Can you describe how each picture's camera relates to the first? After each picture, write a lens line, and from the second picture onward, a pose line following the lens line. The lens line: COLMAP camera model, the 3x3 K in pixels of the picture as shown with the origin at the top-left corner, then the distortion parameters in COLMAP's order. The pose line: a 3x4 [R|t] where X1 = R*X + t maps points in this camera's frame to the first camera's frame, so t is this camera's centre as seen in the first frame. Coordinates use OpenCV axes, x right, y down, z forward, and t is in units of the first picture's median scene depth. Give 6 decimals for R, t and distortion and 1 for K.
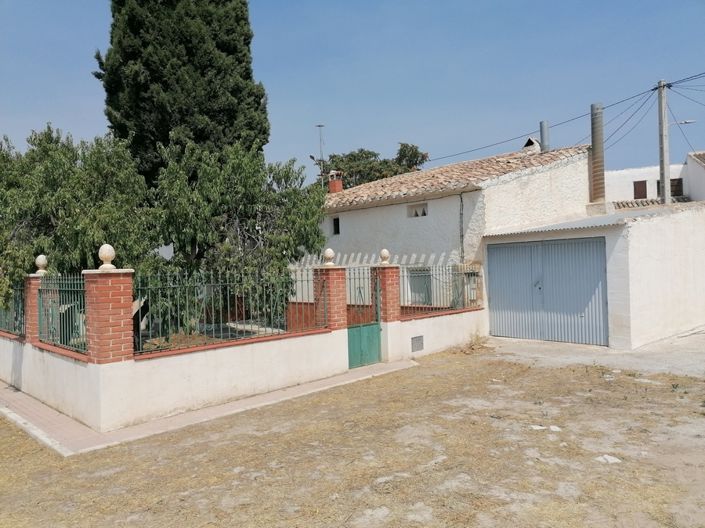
lens RADIAL K [[542.2, 0, 352.5], [0, 542.2, 264.0], [0, 0, 1]] dist [0.085132, -0.123509]
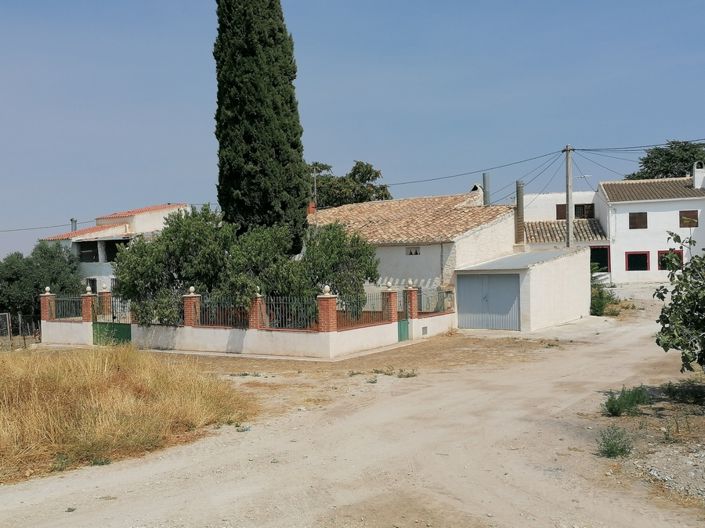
lens RADIAL K [[724.1, 0, 352.5], [0, 724.1, 264.0], [0, 0, 1]] dist [0.006613, 0.007766]
pose [[0.985702, 0.007632, 0.168325, -0.456838], [-0.008702, 0.999946, 0.005620, -0.079137], [-0.168273, -0.007005, 0.985715, -1.178567]]
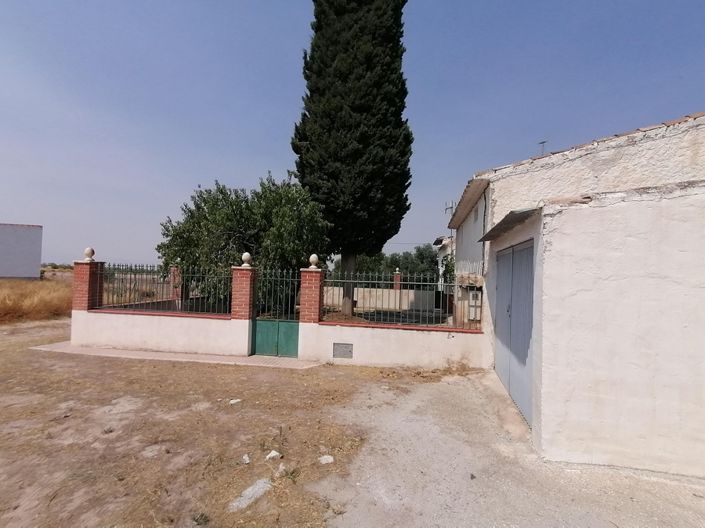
lens RADIAL K [[352.9, 0, 349.3], [0, 352.9, 272.1], [0, 0, 1]] dist [0.014366, -0.000287]
pose [[0.568729, 0.043870, -0.821354, 0.543709], [-0.043996, 0.998770, 0.022882, -0.009395], [0.821347, 0.023123, 0.569960, 0.540332]]
